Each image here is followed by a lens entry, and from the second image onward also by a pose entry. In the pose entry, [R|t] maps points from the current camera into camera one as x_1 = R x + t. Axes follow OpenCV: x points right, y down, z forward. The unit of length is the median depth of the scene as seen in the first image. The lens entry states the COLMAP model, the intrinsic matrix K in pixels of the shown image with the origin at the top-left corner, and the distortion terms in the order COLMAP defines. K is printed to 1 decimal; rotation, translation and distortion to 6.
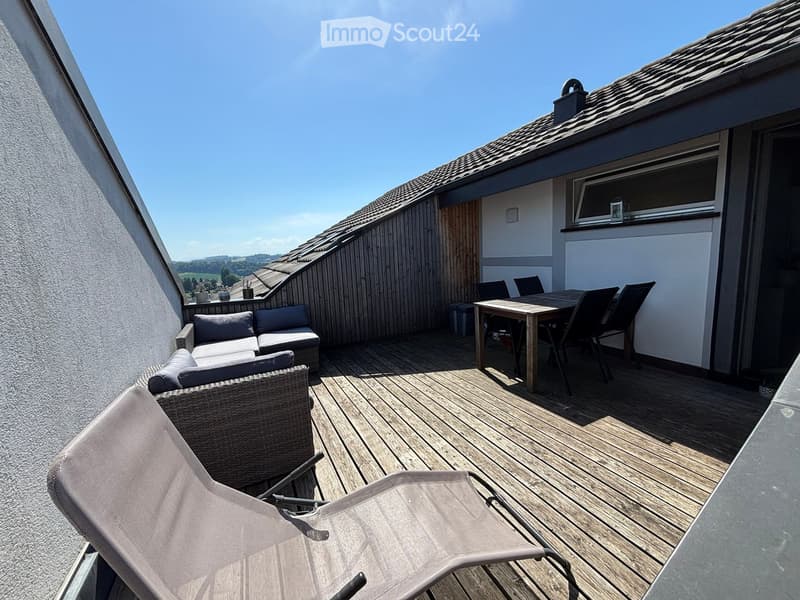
lens RADIAL K [[319.5, 0, 396.0], [0, 319.5, 299.3], [0, 0, 1]] dist [-0.003068, -0.000218]
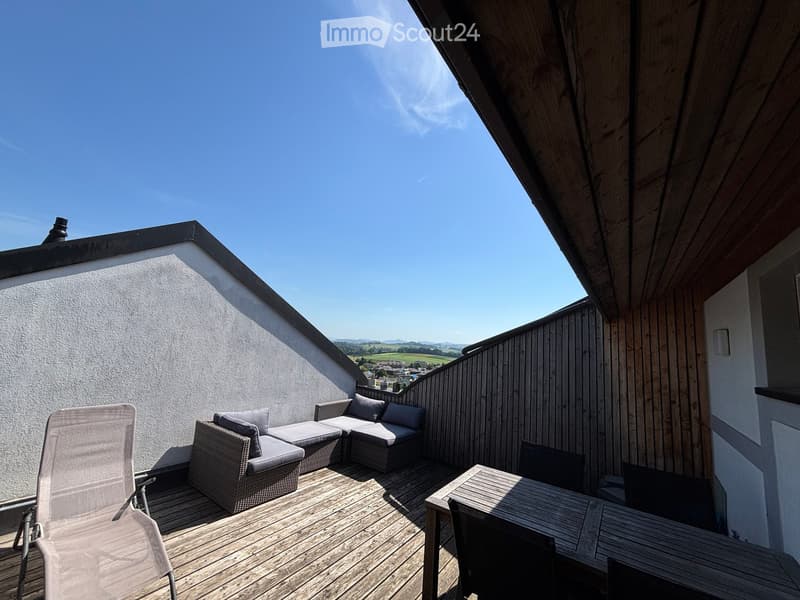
lens RADIAL K [[319.5, 0, 395.7], [0, 319.5, 296.6], [0, 0, 1]] dist [-0.003068, -0.000218]
pose [[0.477288, -0.039355, -0.877865, 0.666845], [-0.214084, 0.963689, -0.159598, -0.164759], [0.852270, 0.264111, 0.451532, 0.360459]]
